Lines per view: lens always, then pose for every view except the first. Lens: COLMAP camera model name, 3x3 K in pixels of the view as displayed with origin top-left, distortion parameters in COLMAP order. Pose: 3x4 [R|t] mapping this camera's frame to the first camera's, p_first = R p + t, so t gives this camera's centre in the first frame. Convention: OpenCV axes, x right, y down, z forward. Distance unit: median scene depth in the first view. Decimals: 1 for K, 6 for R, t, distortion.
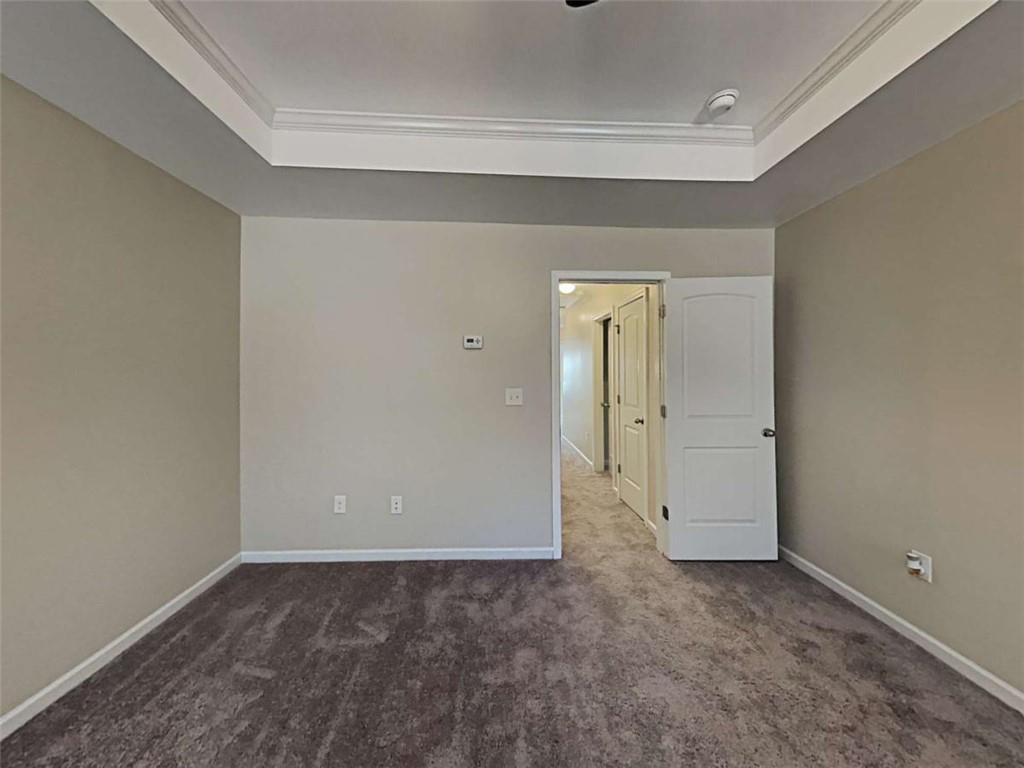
lens RADIAL K [[345.2, 0, 517.1], [0, 345.2, 371.6], [0, 0, 1]] dist [-0.005920, -0.000572]
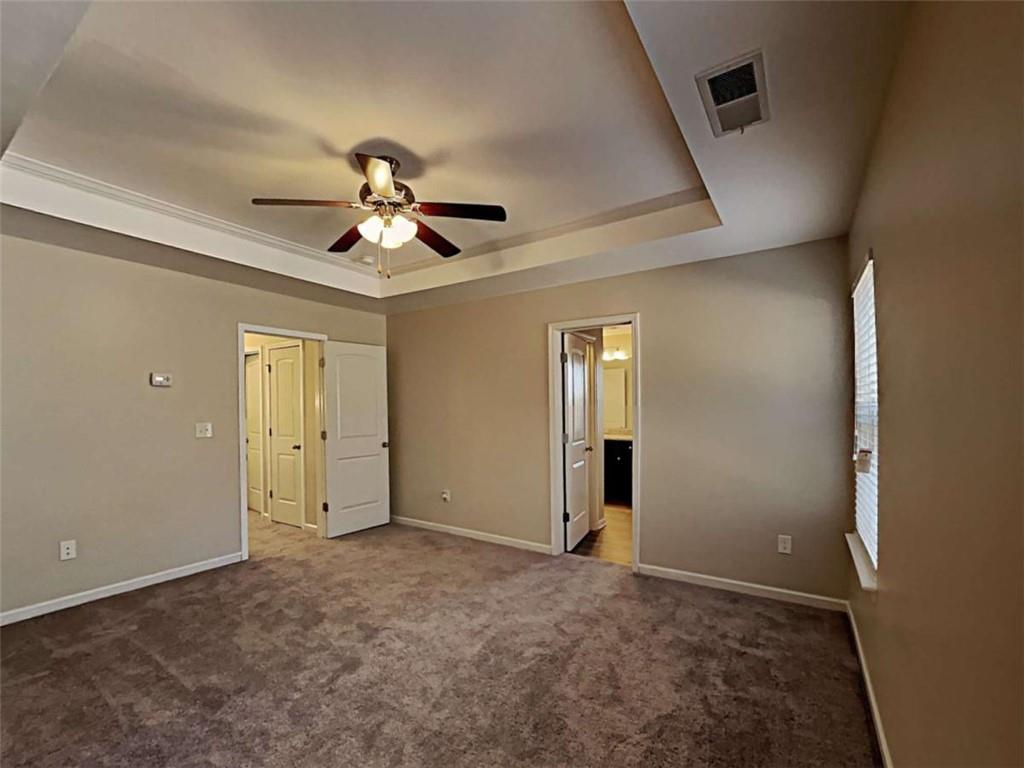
lens RADIAL K [[418.7, 0, 510.2], [0, 418.7, 404.3], [0, 0, 1]] dist [-0.016515, -0.000673]
pose [[0.575930, -0.000238, 0.817499, -0.613103], [0.006317, 0.999971, -0.004160, 0.000977], [-0.817475, 0.007560, 0.575915, -0.702022]]
